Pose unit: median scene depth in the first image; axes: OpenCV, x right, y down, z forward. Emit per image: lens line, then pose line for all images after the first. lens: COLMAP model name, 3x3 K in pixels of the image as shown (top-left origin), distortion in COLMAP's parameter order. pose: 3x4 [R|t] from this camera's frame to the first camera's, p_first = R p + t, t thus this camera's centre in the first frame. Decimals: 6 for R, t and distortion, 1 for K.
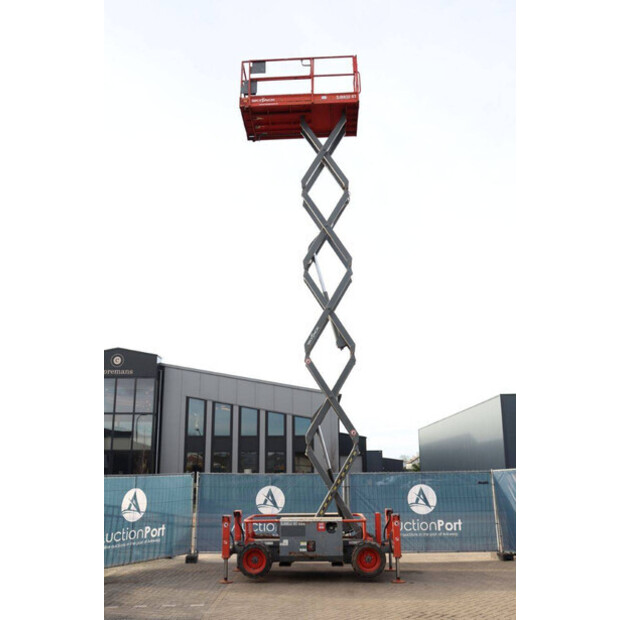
lens RADIAL K [[603.2, 0, 311.6], [0, 603.2, 313.3], [0, 0, 1]] dist [-0.052943, 0.000000]
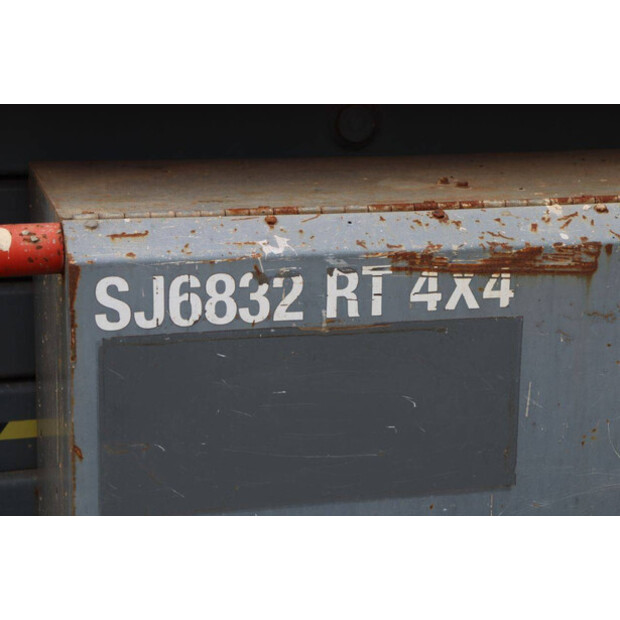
lens RADIAL K [[1476.1, 0, 305.6], [0, 1476.1, 305.9], [0, 0, 1]] dist [0.463814, 0.000000]
pose [[0.952655, -0.045195, 0.300675, -0.059537], [-0.096278, 0.893167, 0.439298, 0.236030], [-0.288407, -0.447448, 0.846529, 0.714715]]
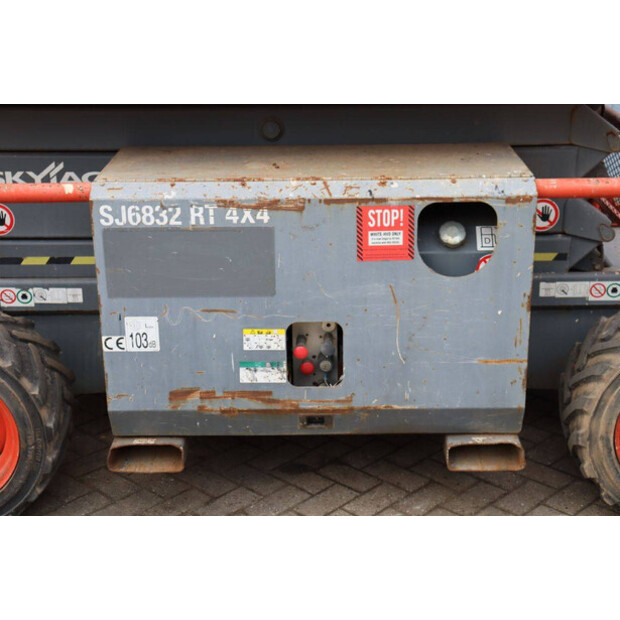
lens RADIAL K [[1114.4, 0, 306.7], [0, 1114.4, 309.4], [0, 0, 1]] dist [0.196061, 0.000000]
pose [[0.999849, -0.012892, 0.011657, -0.004678], [0.004007, 0.823604, 0.567150, 0.177741], [-0.016912, -0.567018, 0.823532, 0.622411]]
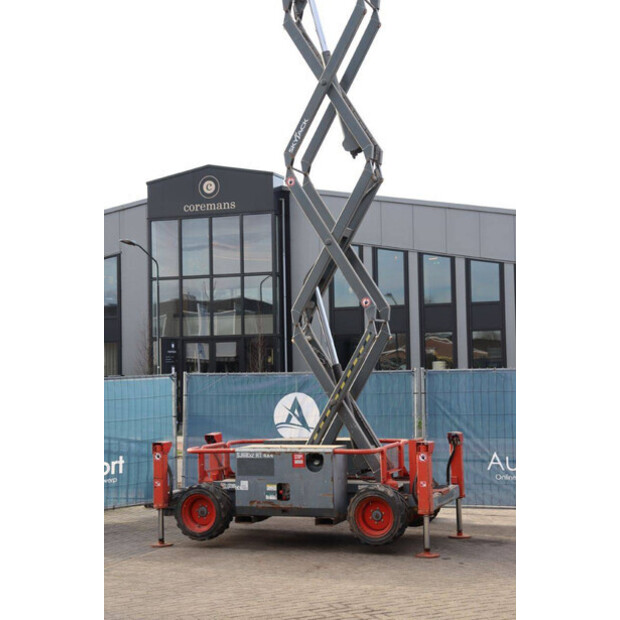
lens RADIAL K [[1114.4, 0, 307.3], [0, 1114.4, 305.3], [0, 0, 1]] dist [0.196061, 0.000000]
pose [[0.945619, -0.031838, -0.323715, 0.316042], [0.097580, 0.977128, 0.188941, -0.004641], [0.310296, -0.210254, 0.927097, -0.000937]]
